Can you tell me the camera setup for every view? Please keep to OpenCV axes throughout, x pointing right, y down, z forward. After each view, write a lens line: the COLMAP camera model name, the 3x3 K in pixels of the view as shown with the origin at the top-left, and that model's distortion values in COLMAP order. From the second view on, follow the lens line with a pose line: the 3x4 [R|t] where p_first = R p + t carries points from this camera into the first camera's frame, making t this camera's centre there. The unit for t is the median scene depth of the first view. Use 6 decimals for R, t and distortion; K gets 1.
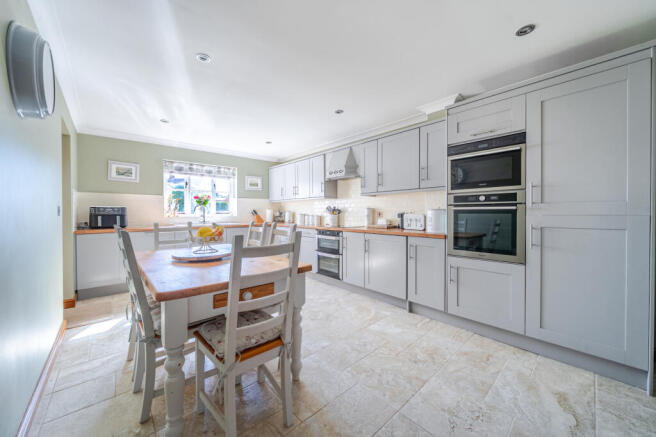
lens RADIAL K [[241.4, 0, 325.2], [0, 241.4, 216.3], [0, 0, 1]] dist [0.000479, 0.000057]
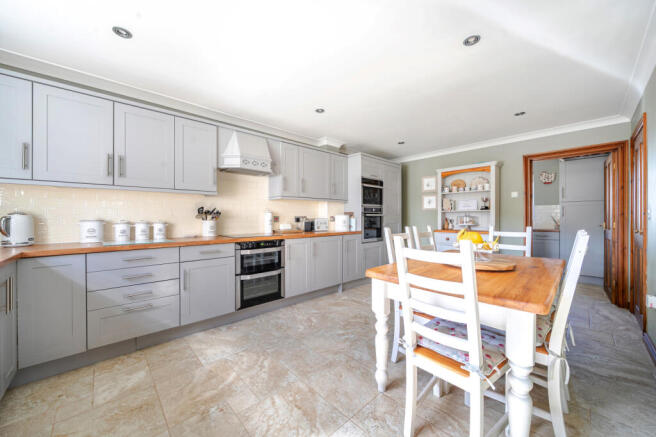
lens RADIAL K [[241.4, 0, 325.2], [0, 241.4, 216.3], [0, 0, 1]] dist [0.000479, 0.000057]
pose [[-0.006902, 0.002661, 0.999973, -0.775432], [0.012111, 0.999923, -0.002577, -0.014494], [-0.999903, 0.012093, -0.006934, 0.860044]]
